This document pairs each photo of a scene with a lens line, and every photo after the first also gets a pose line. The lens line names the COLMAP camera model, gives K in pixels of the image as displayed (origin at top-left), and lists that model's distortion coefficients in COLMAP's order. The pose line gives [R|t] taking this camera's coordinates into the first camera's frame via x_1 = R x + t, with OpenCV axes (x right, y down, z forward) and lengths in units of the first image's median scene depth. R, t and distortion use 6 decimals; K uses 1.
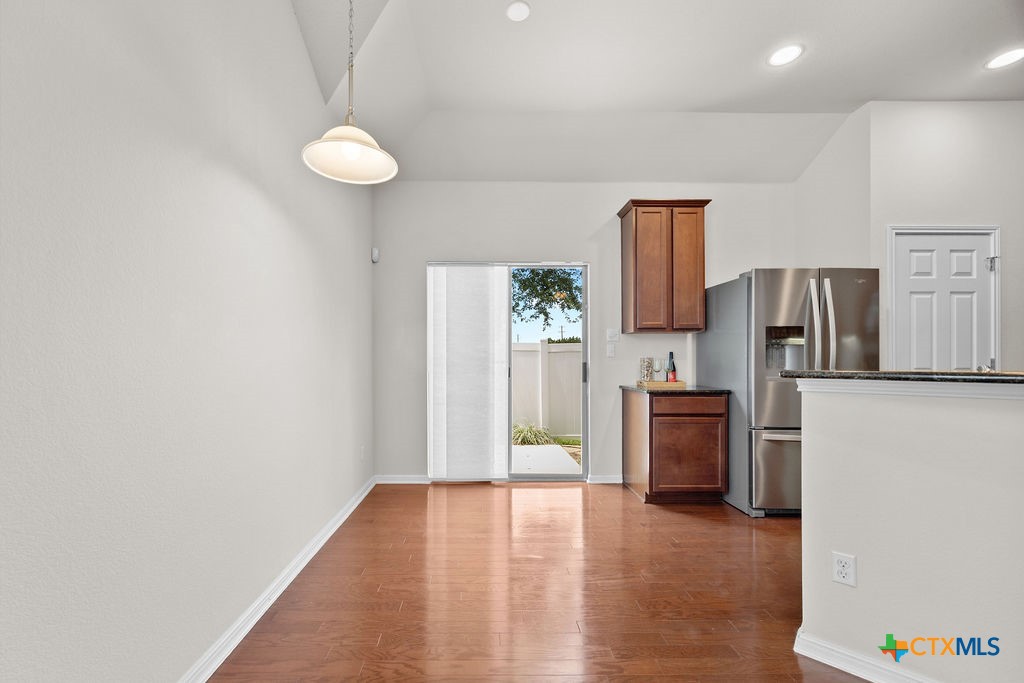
lens RADIAL K [[403.2, 0, 496.6], [0, 403.2, 364.1], [0, 0, 1]] dist [0.011746, -0.001005]
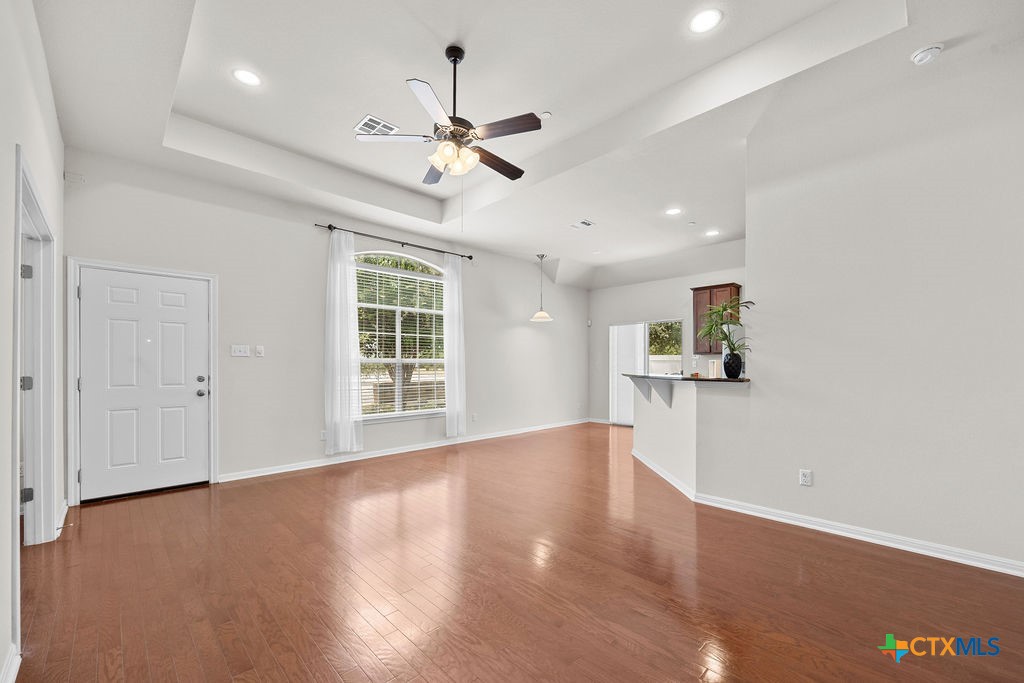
lens RADIAL K [[403.2, 0, 512.2], [0, 403.2, 370.1], [0, 0, 1]] dist [0.011746, -0.001005]
pose [[0.690429, 0.003311, -0.723392, 1.073586], [0.005438, 0.999938, 0.009768, -0.026888], [0.723379, -0.010678, 0.690368, -0.930096]]
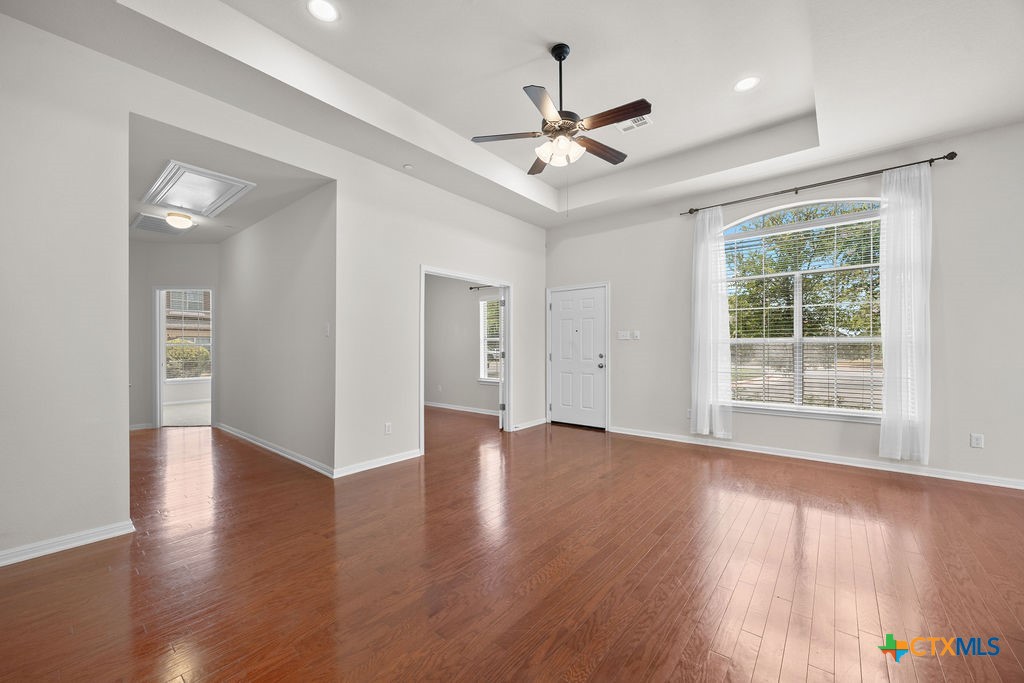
lens RADIAL K [[403.2, 0, 510.3], [0, 403.2, 345.2], [0, 0, 1]] dist [0.011746, -0.001005]
pose [[-0.631315, -0.001262, -0.775526, 1.136840], [0.003898, 0.999981, -0.004801, -0.032984], [0.775517, -0.006054, -0.631298, -0.091055]]
